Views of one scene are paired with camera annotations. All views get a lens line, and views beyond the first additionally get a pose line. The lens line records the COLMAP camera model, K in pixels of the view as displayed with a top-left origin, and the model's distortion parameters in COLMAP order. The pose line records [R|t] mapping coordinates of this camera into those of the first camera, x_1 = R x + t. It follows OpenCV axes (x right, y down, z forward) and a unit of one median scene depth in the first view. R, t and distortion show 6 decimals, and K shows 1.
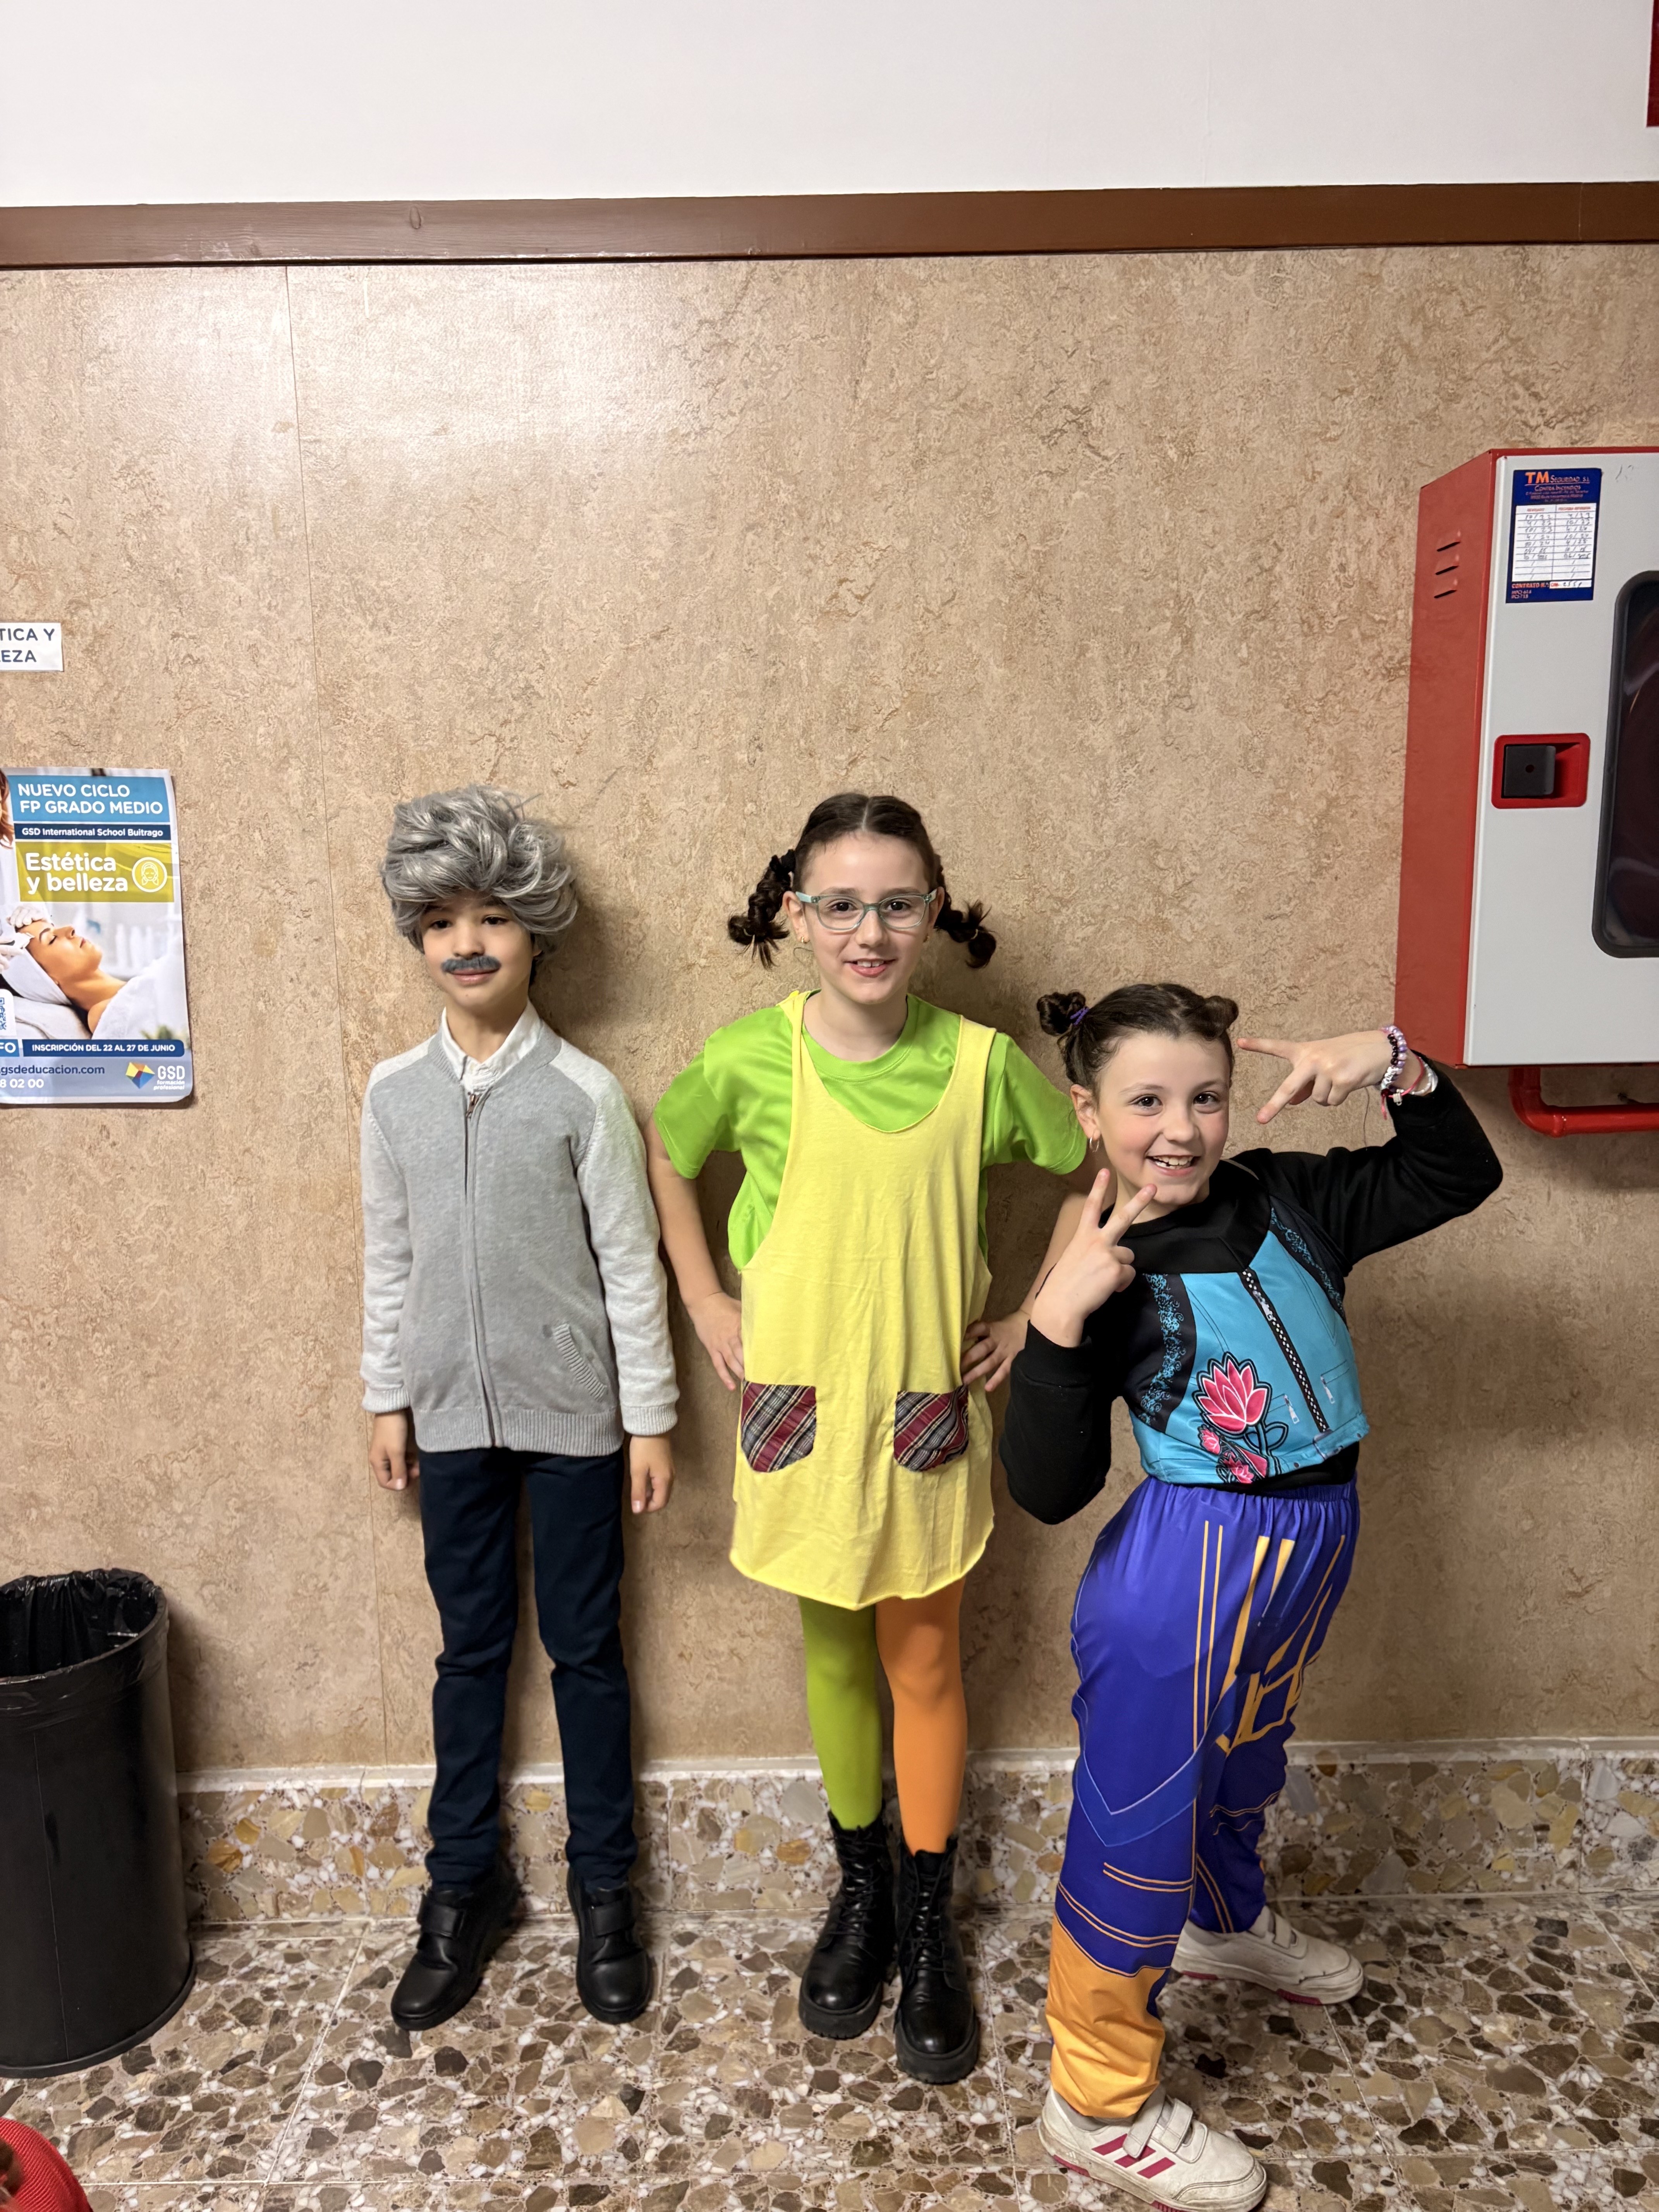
lens RADIAL K [[1664.2, 0, 823.8], [0, 1664.2, 1116.2], [0, 0, 1]] dist [0.039988, -0.028536]
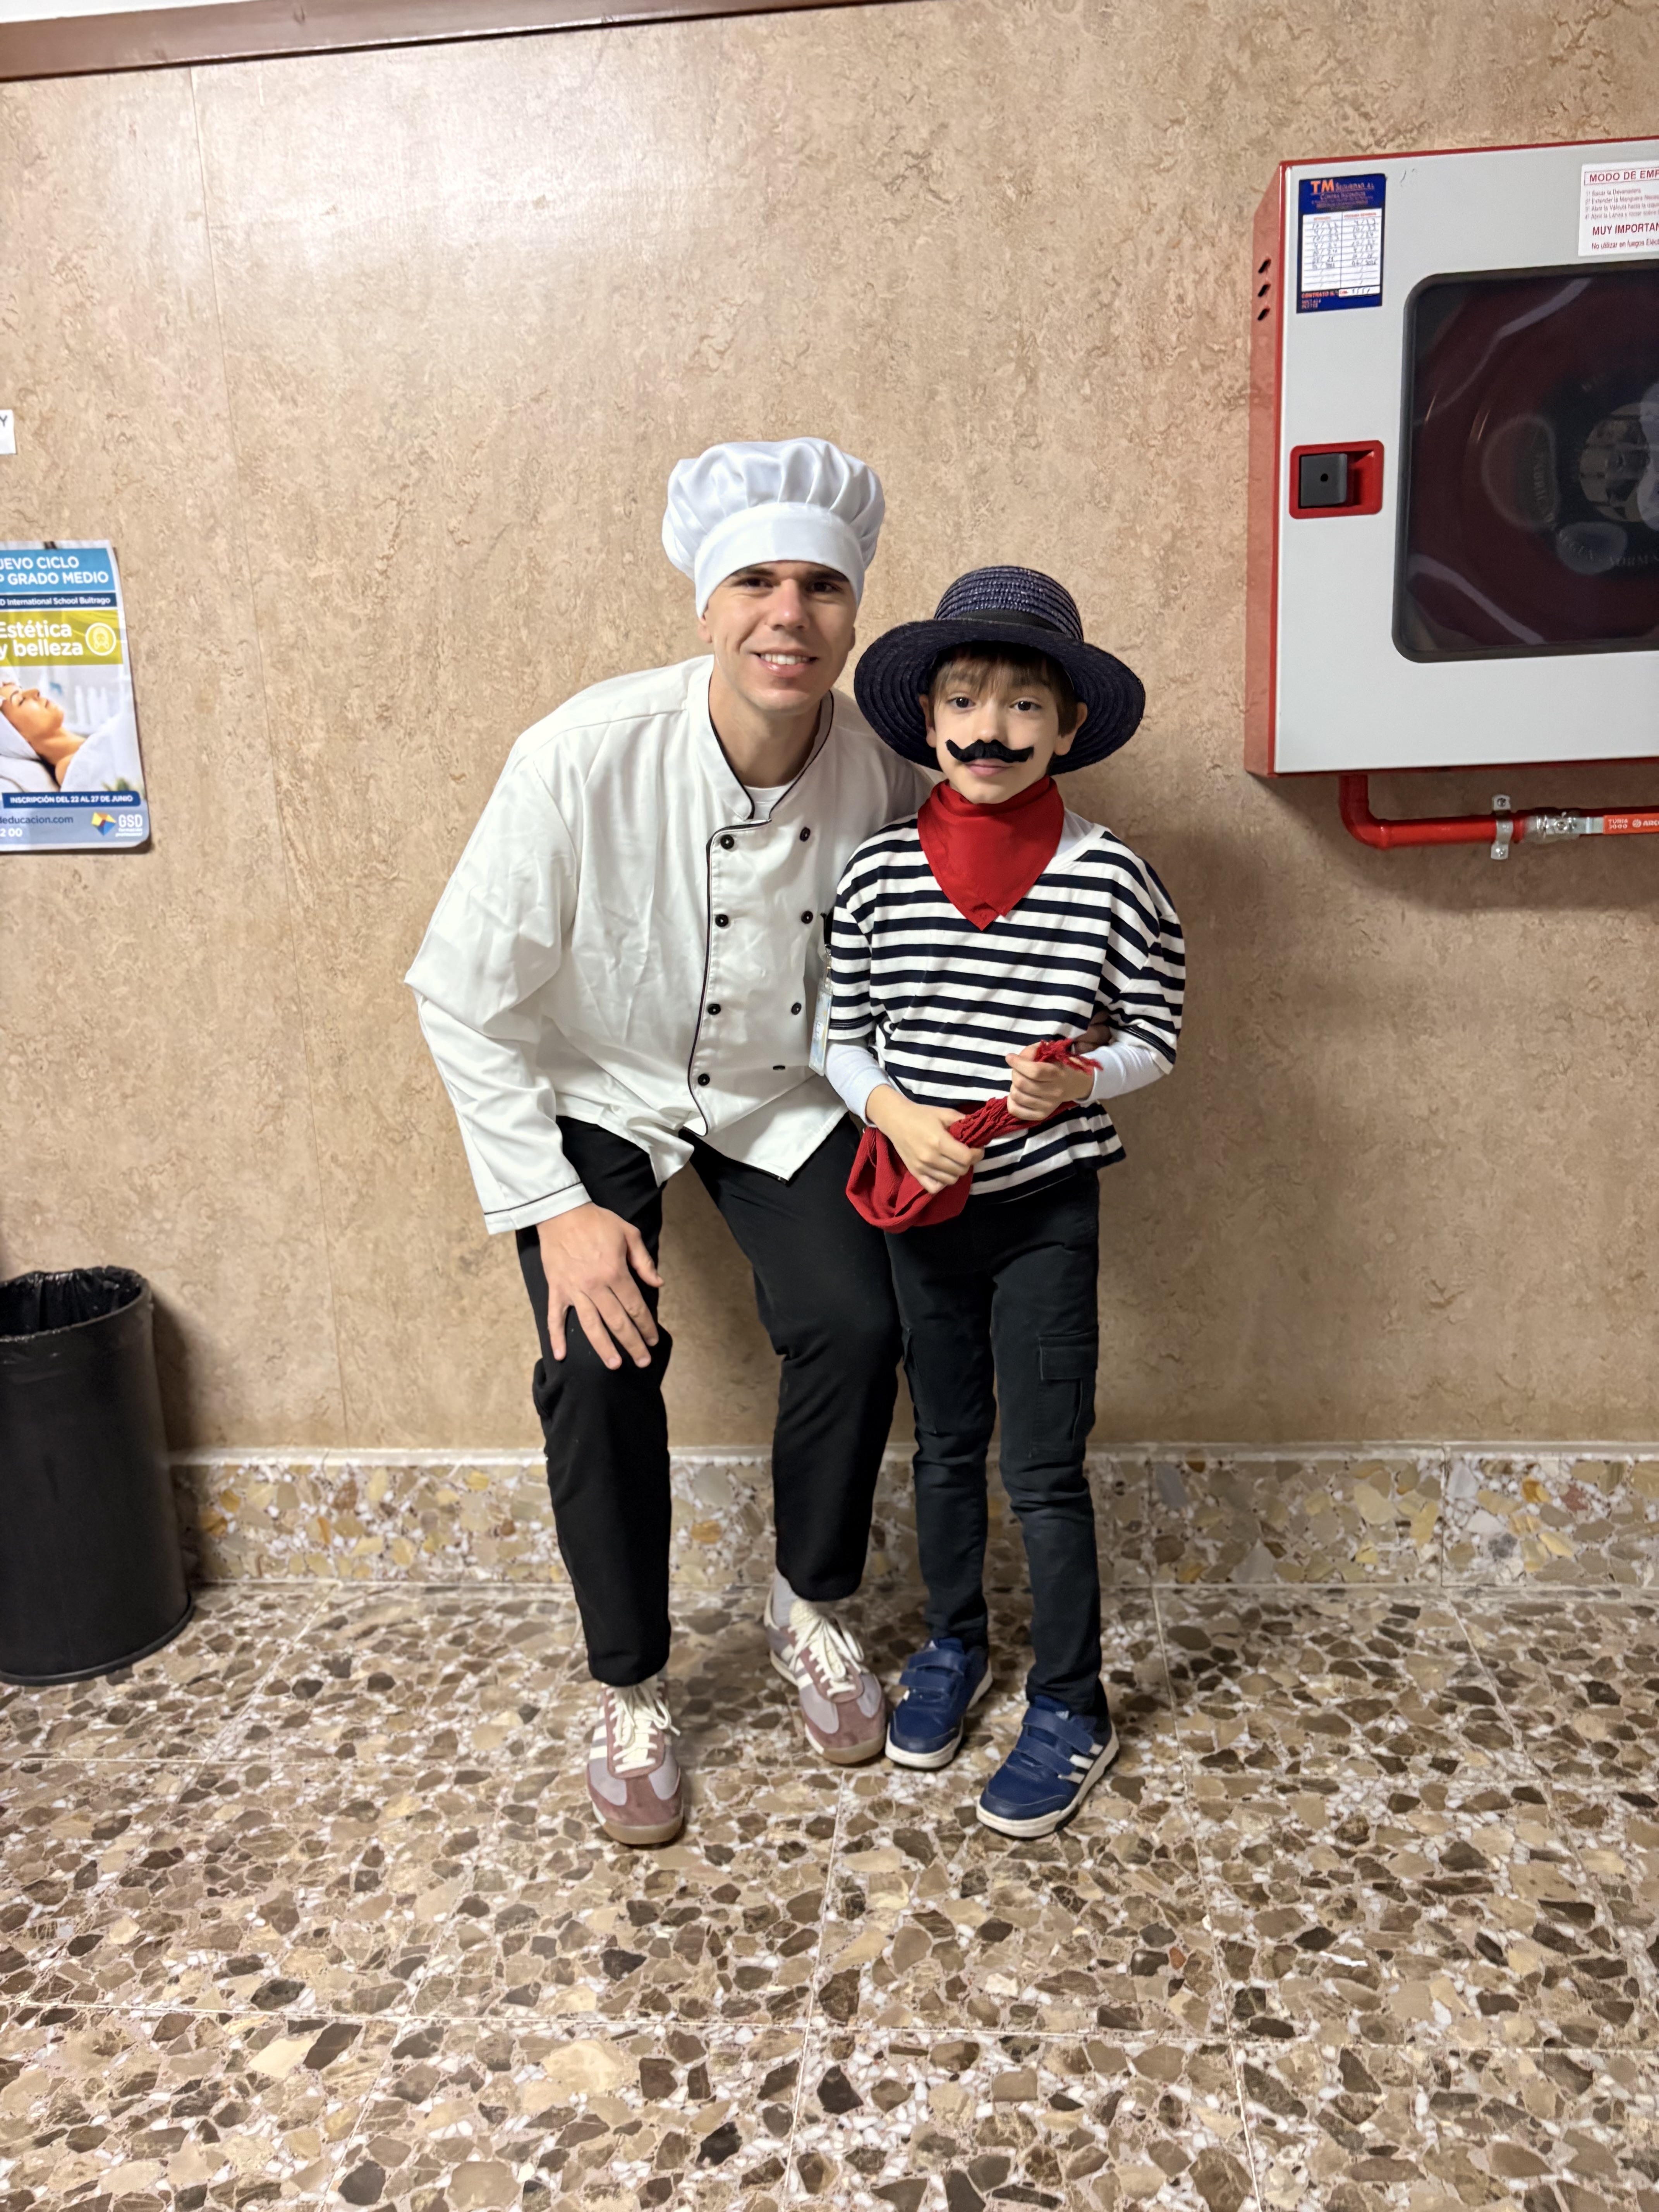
lens RADIAL K [[1676.0, 0, 853.1], [0, 1676.0, 1098.3], [0, 0, 1]] dist [0.041128, -0.047018]
pose [[0.994524, -0.003262, -0.104454, 0.213875], [0.008709, 0.998623, 0.051735, 0.108206], [0.104141, -0.052361, 0.993183, -0.079906]]
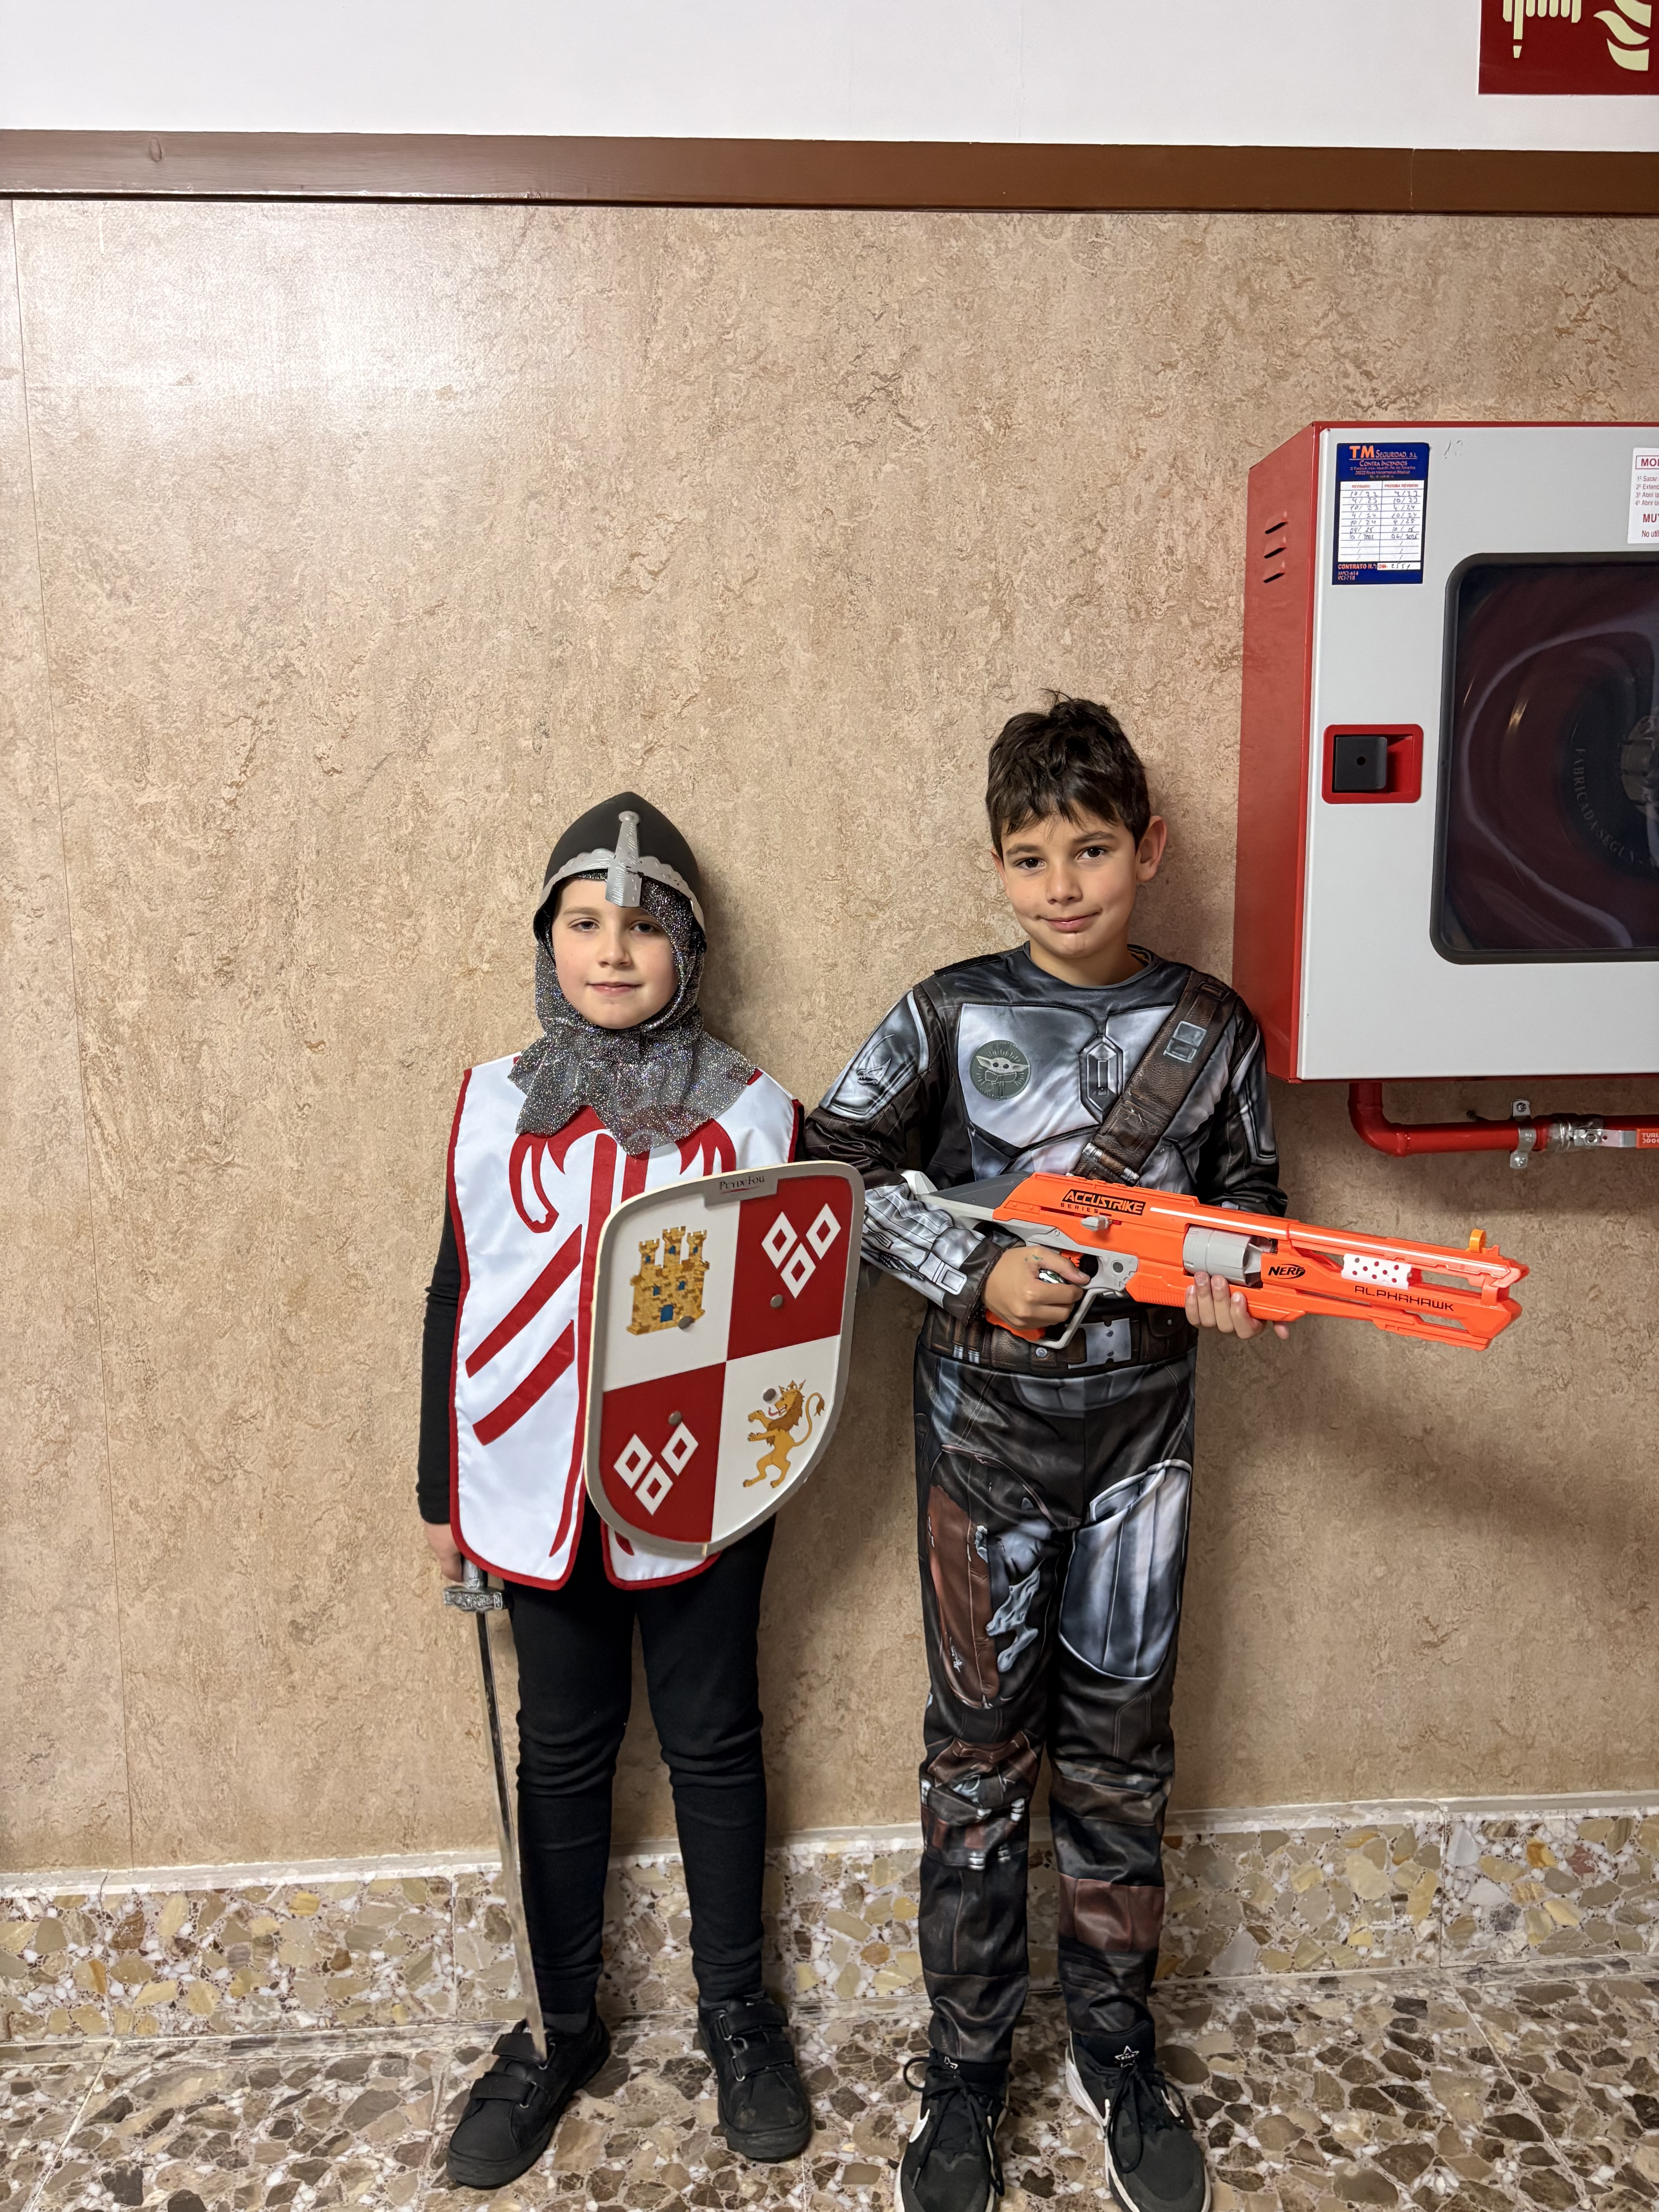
lens RADIAL K [[1657.7, 0, 833.7], [0, 1657.7, 1094.8], [0, 0, 1]] dist [0.054904, -0.053946]
pose [[0.998432, -0.001443, 0.055951, 0.068113], [0.002993, 0.999614, -0.027633, 0.002683], [-0.055889, 0.027758, 0.998051, 0.083494]]
